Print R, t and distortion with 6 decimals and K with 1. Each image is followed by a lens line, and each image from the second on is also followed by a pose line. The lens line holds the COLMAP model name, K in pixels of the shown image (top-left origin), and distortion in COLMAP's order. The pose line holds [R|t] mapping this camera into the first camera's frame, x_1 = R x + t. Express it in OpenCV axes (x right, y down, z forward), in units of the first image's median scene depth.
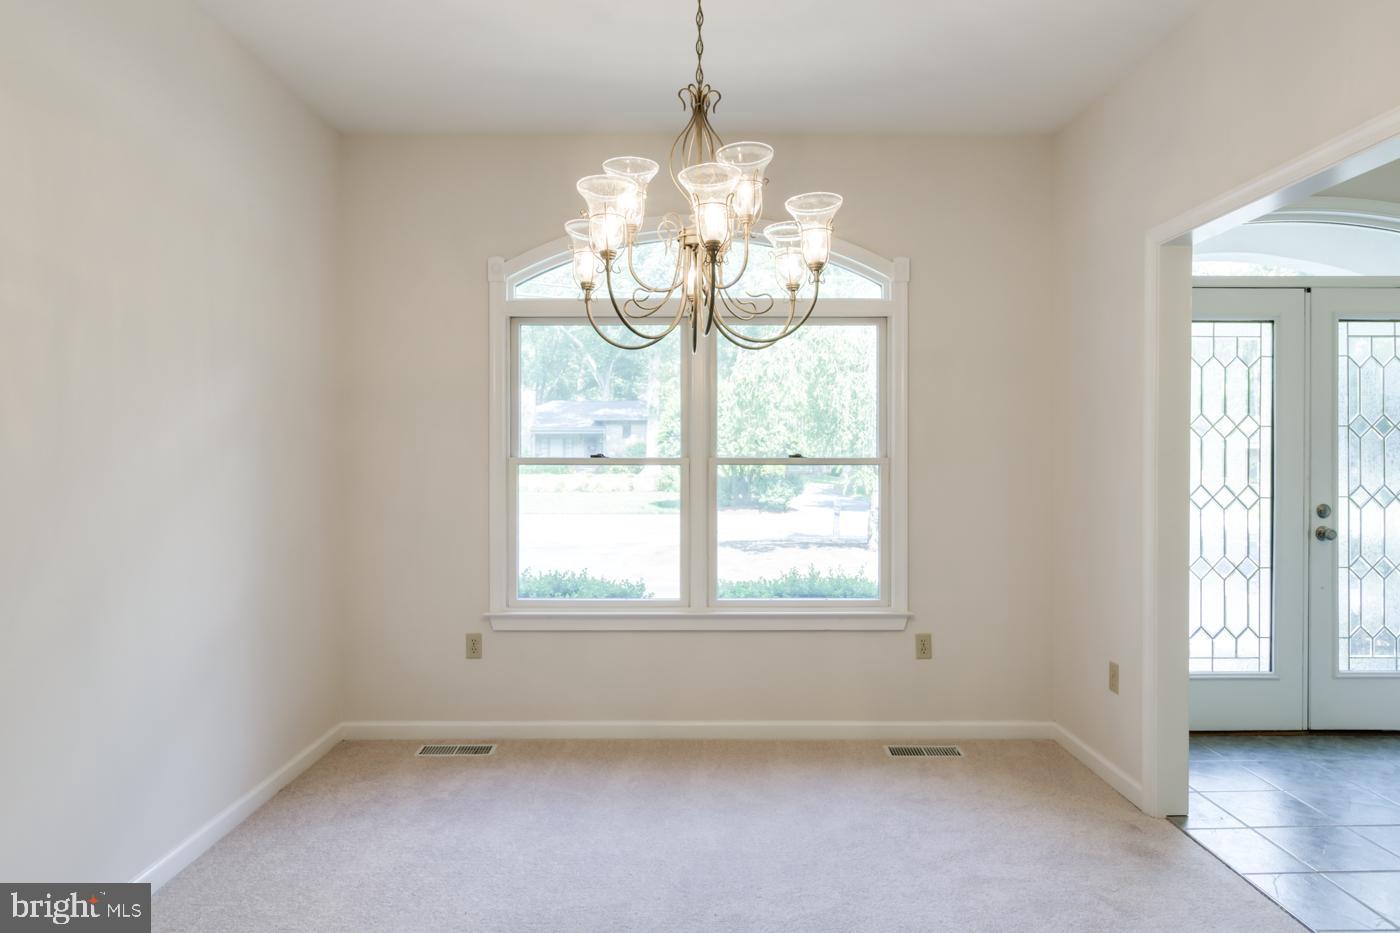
lens RADIAL K [[799.5, 0, 704.2], [0, 799.5, 462.8], [0, 0, 1]] dist [0.001812, 0.000125]
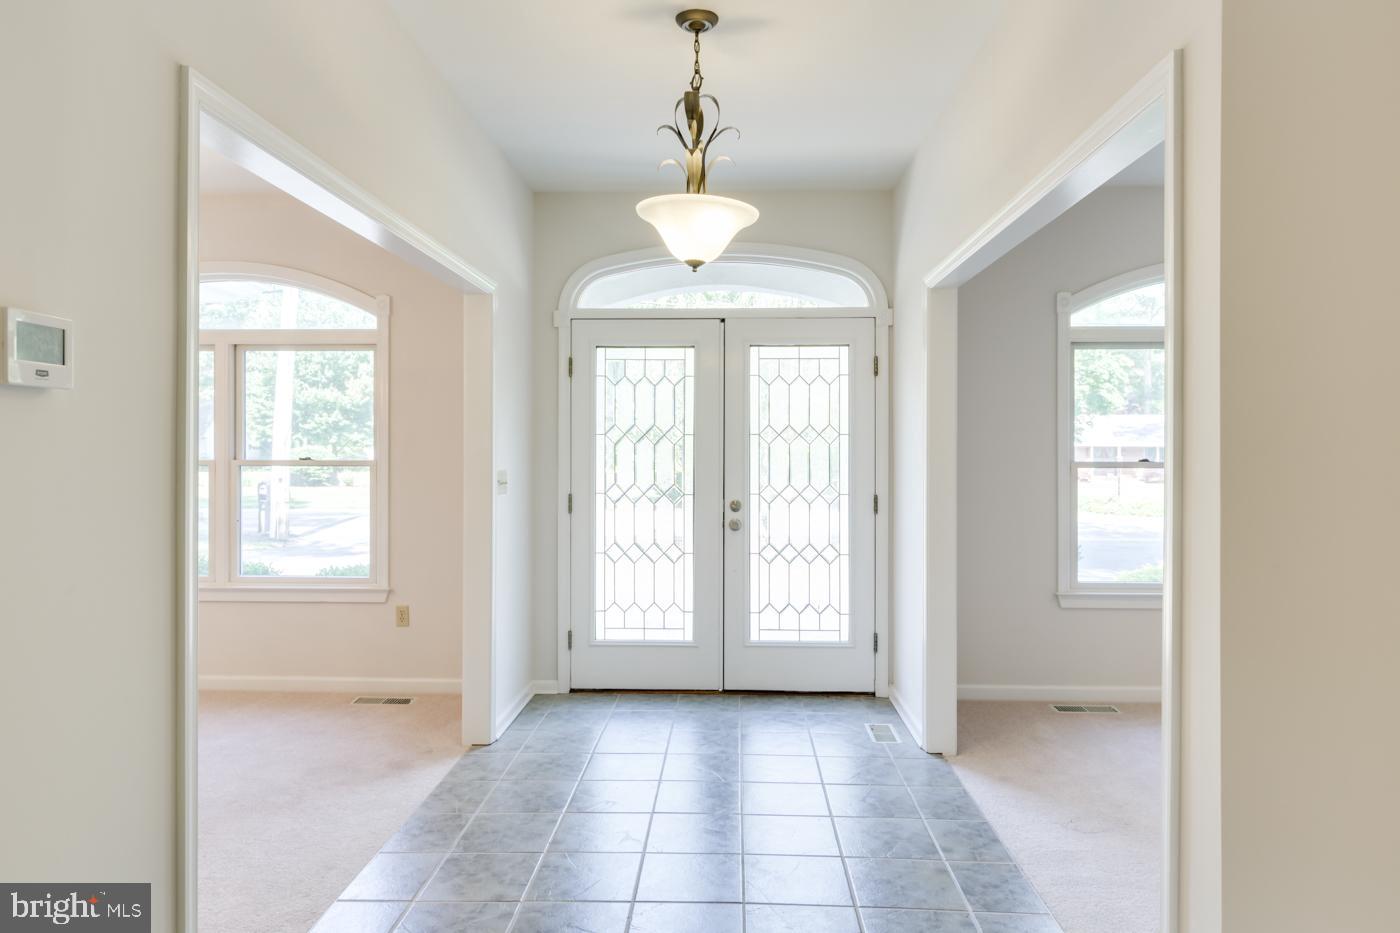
lens RADIAL K [[673.1, 0, 700.0], [0, 673.1, 466.5], [0, 0, 1]] dist [0.000332, 0.000165]
pose [[0.999277, 0.002348, -0.037960, 0.756110], [-0.002272, 0.999995, 0.002047, -0.000284], [0.037965, -0.001959, 0.999277, -0.001810]]
